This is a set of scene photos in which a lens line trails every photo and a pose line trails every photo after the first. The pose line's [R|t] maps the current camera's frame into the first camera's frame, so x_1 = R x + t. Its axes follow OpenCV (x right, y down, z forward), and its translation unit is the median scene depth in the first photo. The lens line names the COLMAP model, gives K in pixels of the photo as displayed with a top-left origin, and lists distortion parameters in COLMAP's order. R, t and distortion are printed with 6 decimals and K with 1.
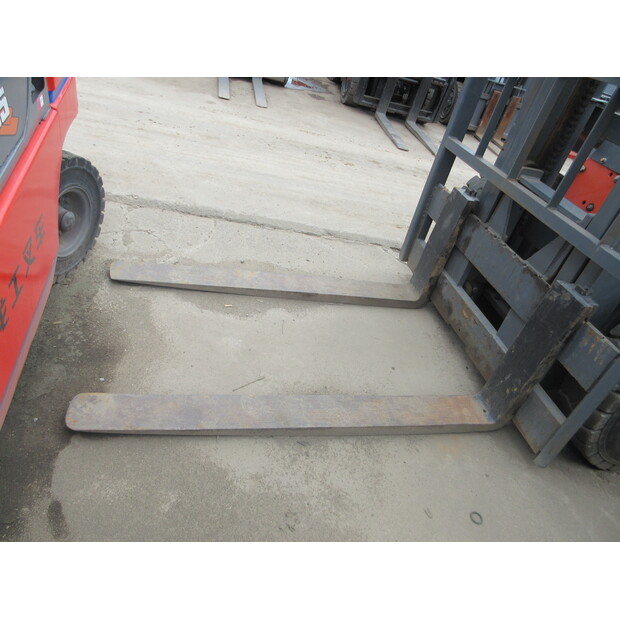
lens RADIAL K [[474.1, 0, 310.6], [0, 474.1, 306.1], [0, 0, 1]] dist [-0.012456, 0.004296]
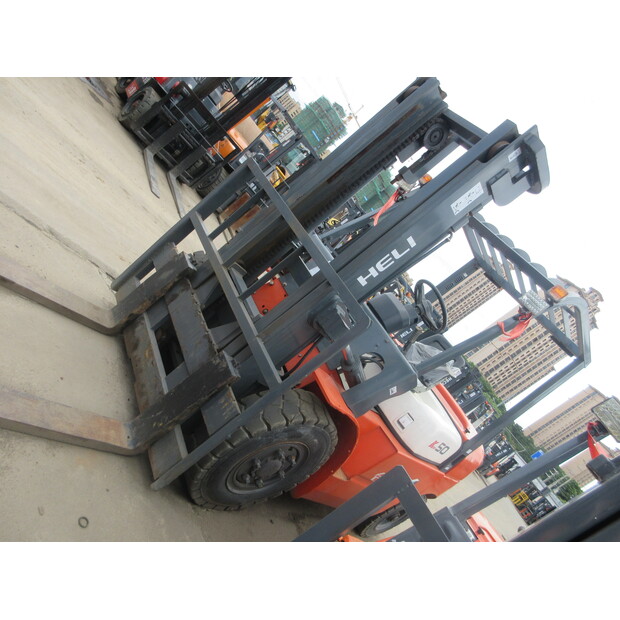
lens RADIAL K [[474.1, 0, 310.6], [0, 474.1, 306.1], [0, 0, 1]] dist [-0.012456, 0.004296]
pose [[0.736878, 0.404226, 0.541860, -0.056197], [-0.339926, 0.914390, -0.219867, 0.031976], [-0.584347, -0.022177, 0.811201, -0.179369]]
